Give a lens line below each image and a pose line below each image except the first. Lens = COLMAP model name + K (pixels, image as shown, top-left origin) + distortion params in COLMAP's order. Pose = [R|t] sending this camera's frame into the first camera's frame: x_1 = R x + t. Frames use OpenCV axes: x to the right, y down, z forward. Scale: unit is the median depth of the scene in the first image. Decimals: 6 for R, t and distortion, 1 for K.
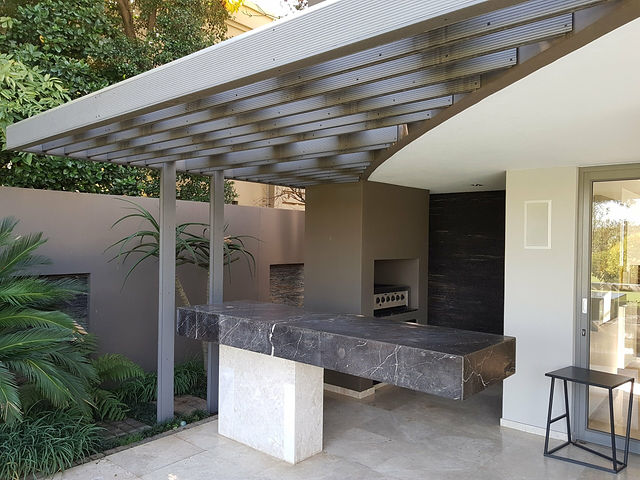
lens RADIAL K [[492.6, 0, 317.7], [0, 492.6, 241.9], [0, 0, 1]] dist [0.003294, -0.011388]
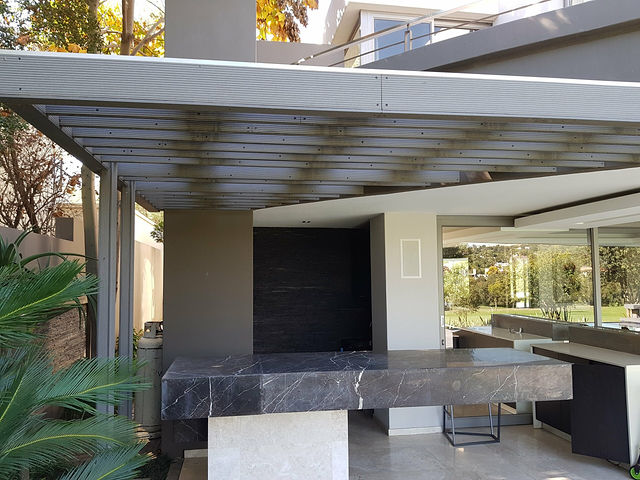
lens RADIAL K [[492.6, 0, 317.1], [0, 492.6, 240.1], [0, 0, 1]] dist [0.003294, -0.011388]
pose [[0.654446, 0.035477, 0.755276, -0.711812], [0.017067, 0.997951, -0.061665, -0.010634], [-0.755916, 0.053247, 0.652499, 0.424216]]
